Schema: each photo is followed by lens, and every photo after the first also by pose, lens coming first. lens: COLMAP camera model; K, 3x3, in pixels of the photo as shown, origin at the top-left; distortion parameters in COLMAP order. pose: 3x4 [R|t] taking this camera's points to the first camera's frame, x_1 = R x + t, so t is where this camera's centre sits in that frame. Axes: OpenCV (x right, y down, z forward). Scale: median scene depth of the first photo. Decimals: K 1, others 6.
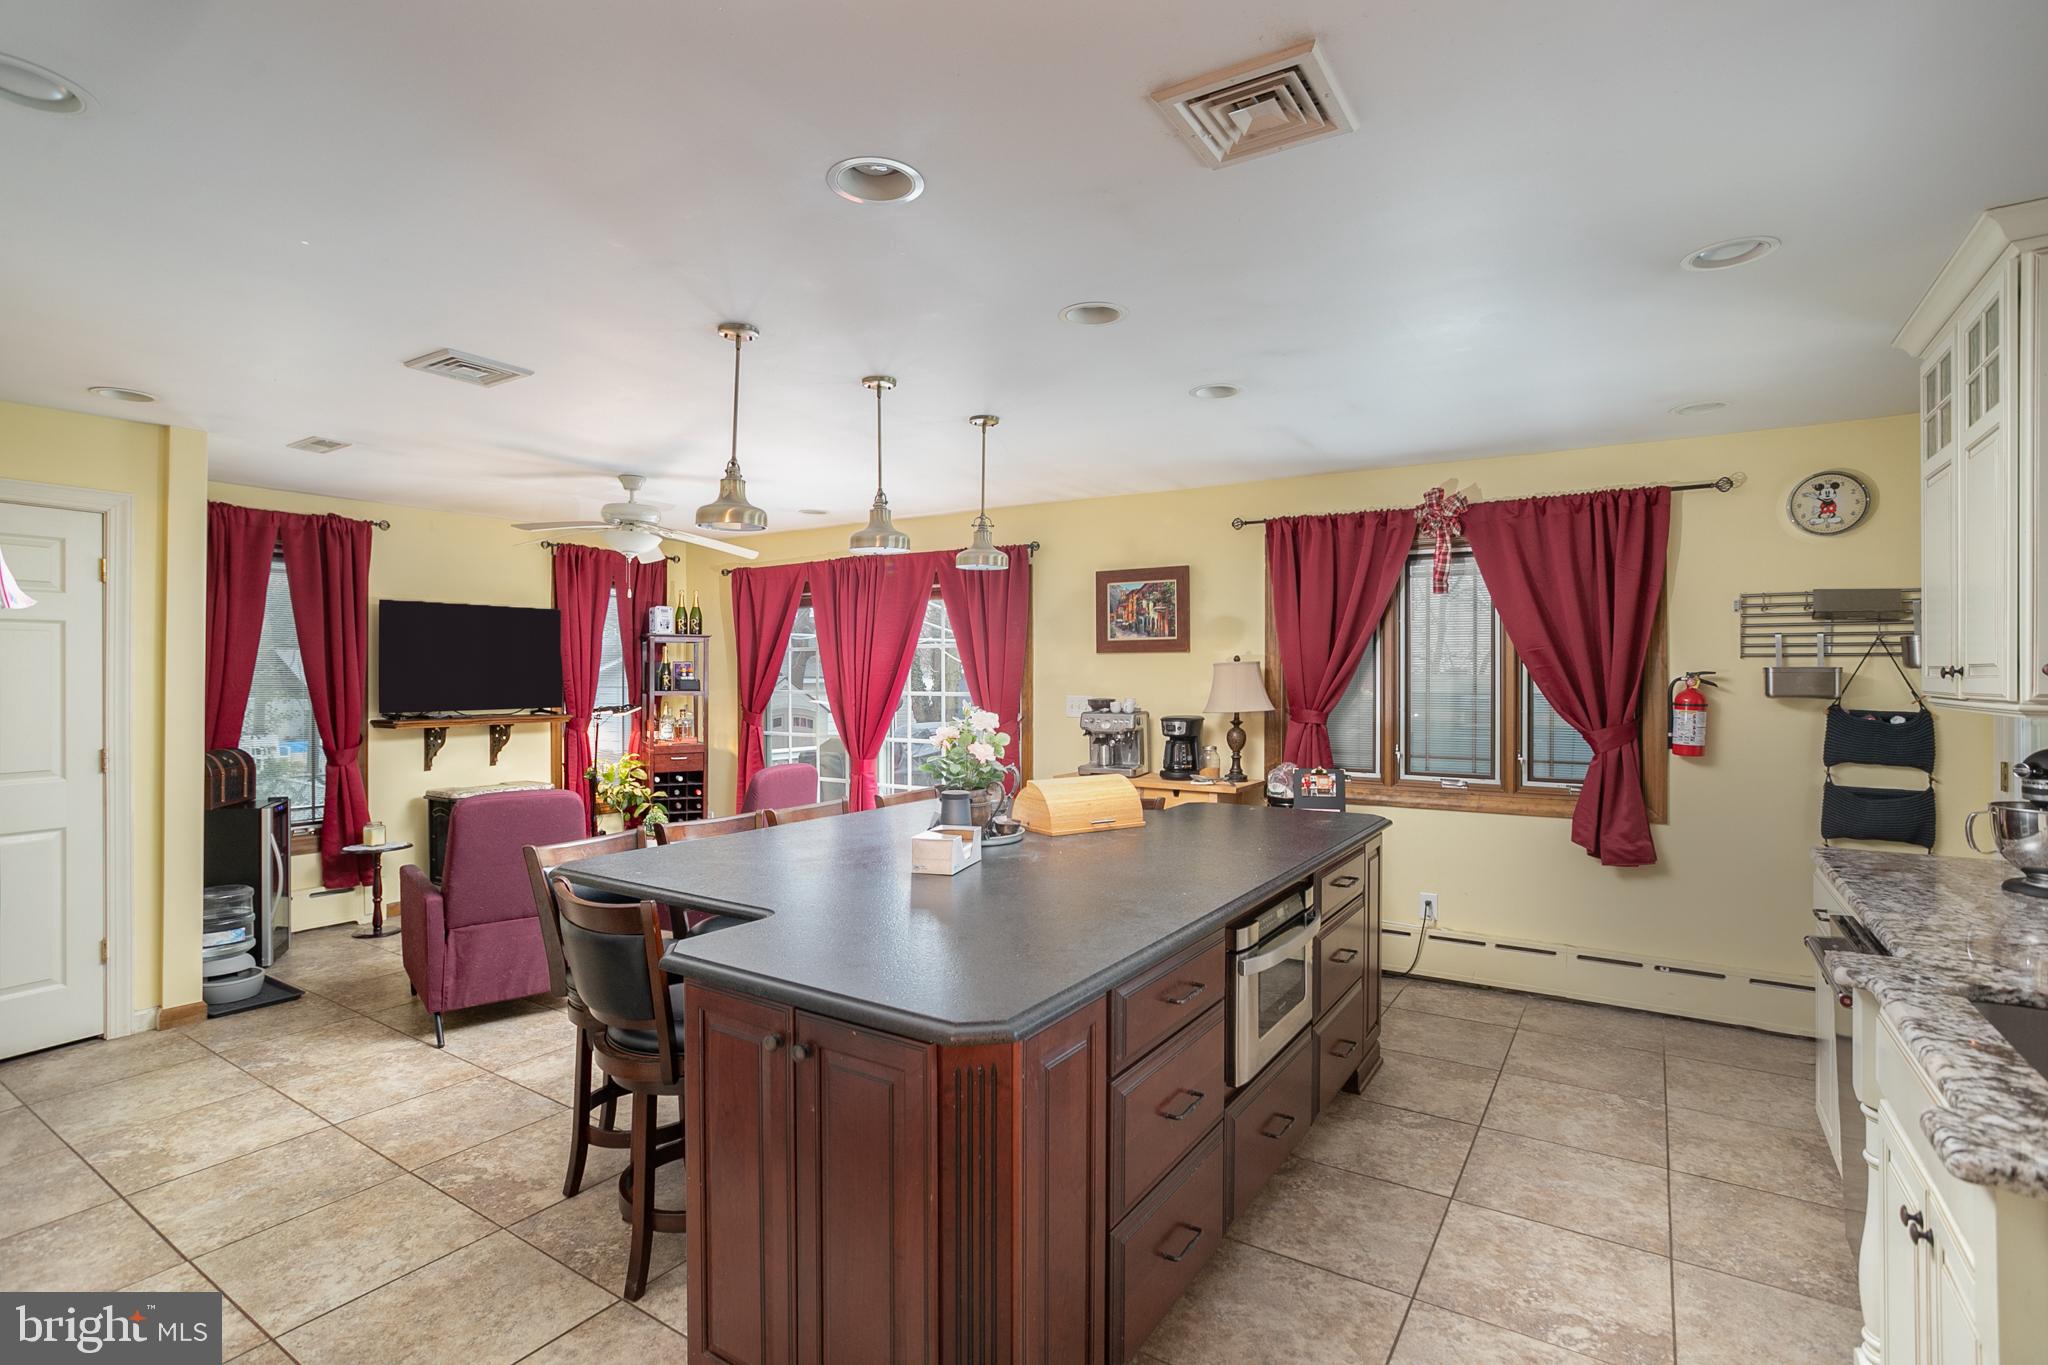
lens RADIAL K [[1037.7, 0, 1030.6], [0, 1037.7, 680.3], [0, 0, 1]] dist [-0.000121, 0.000488]
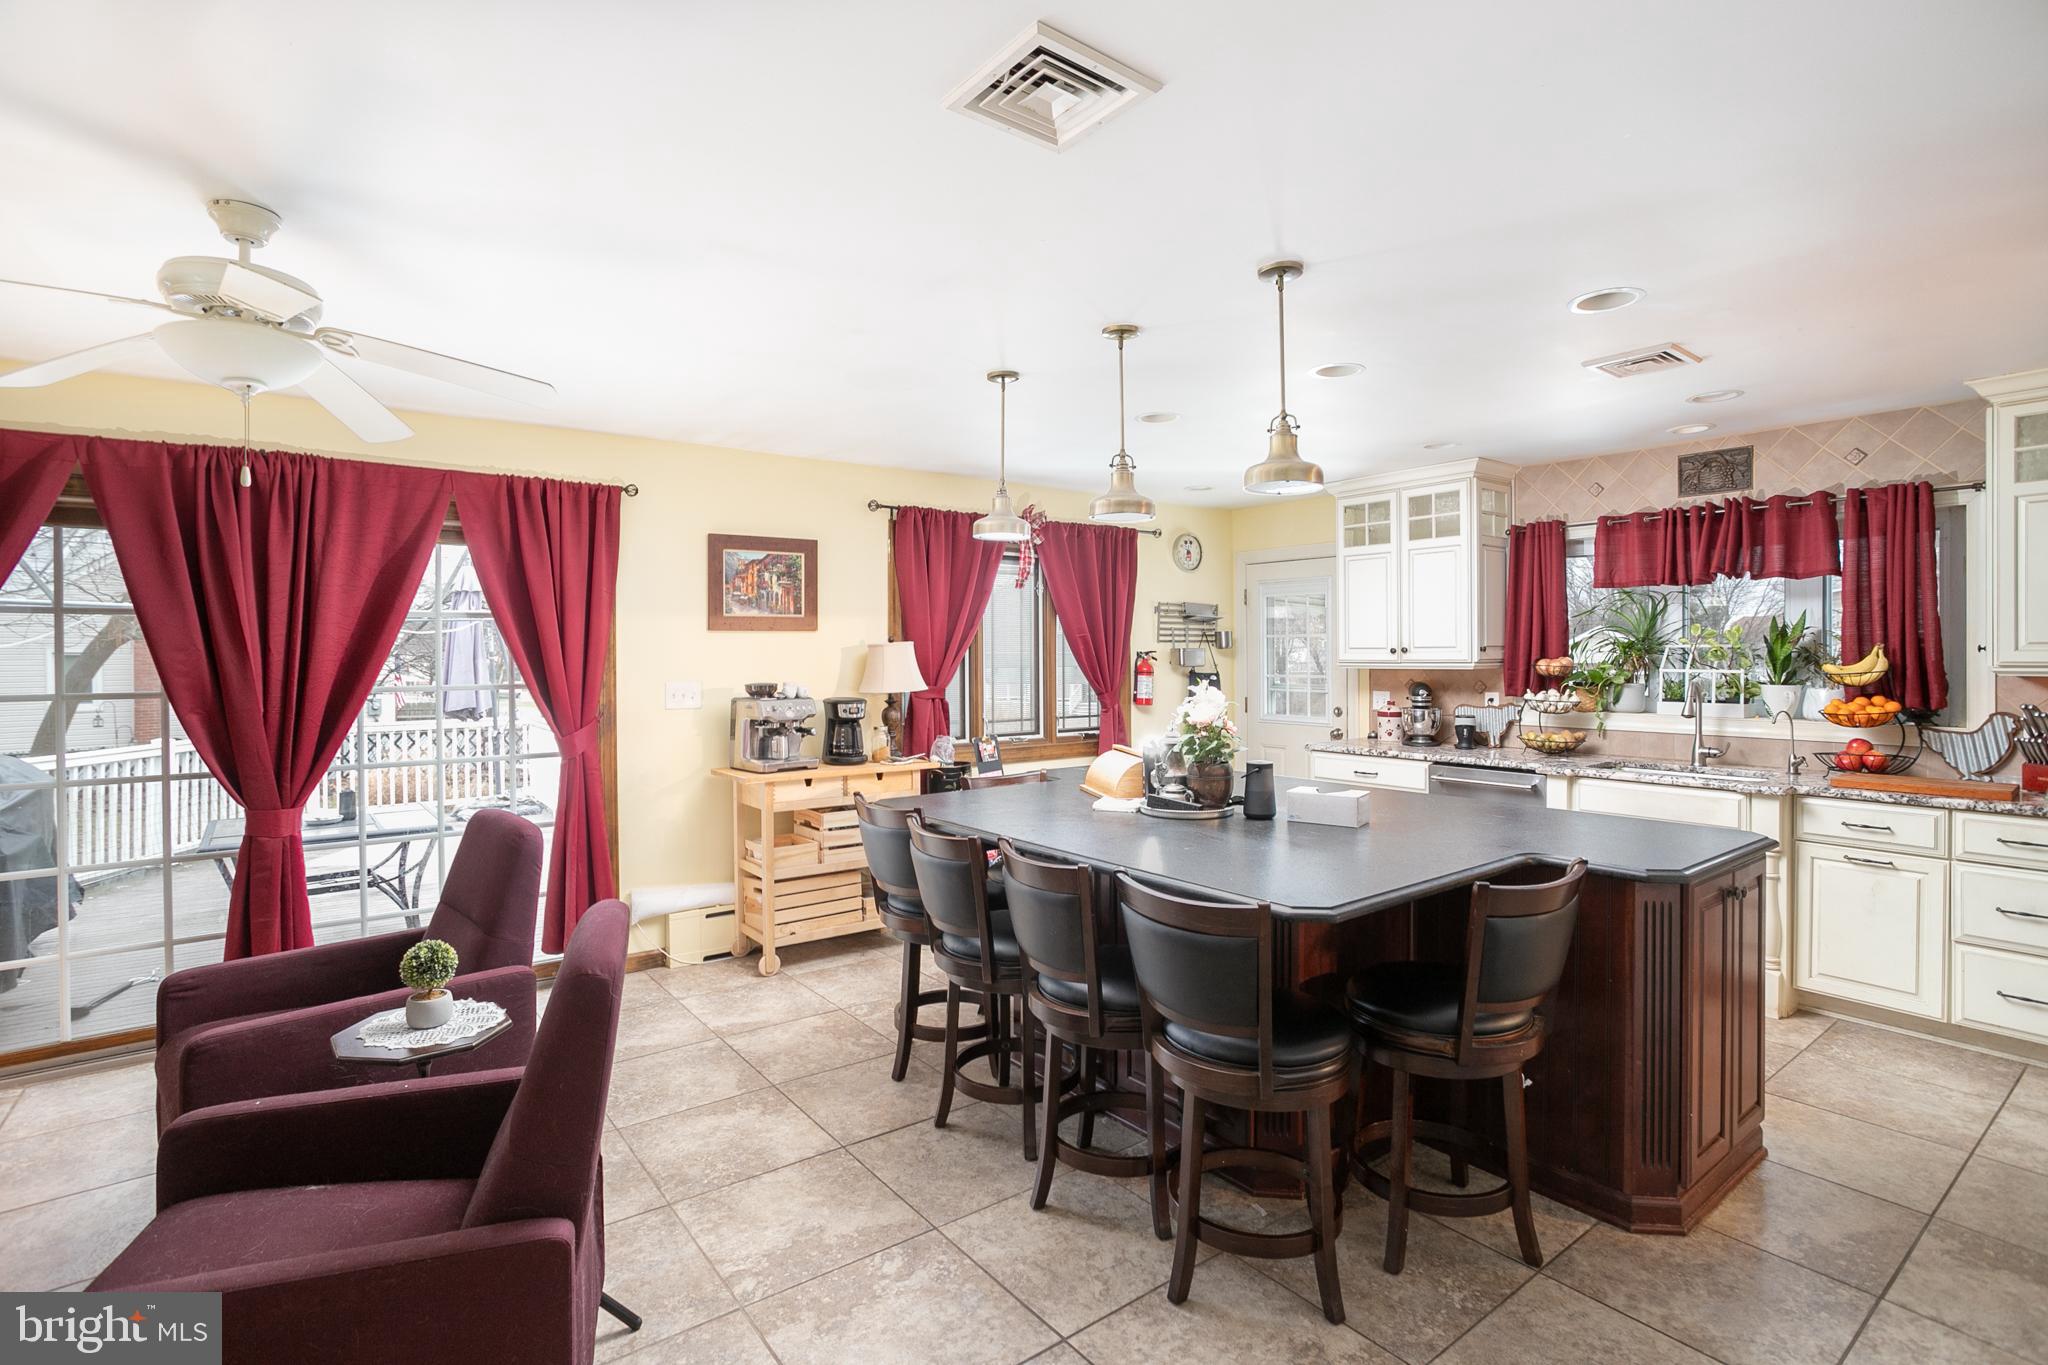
lens RADIAL K [[1025.7, 0, 1026.3], [0, 1025.7, 664.8], [0, 0, 1]] dist [-0.002679, 0.032521]
pose [[0.320896, -0.011507, 0.947044, -0.674390], [0.013393, 0.999881, 0.007611, -0.001373], [-0.947020, 0.010242, 0.321012, 0.518388]]
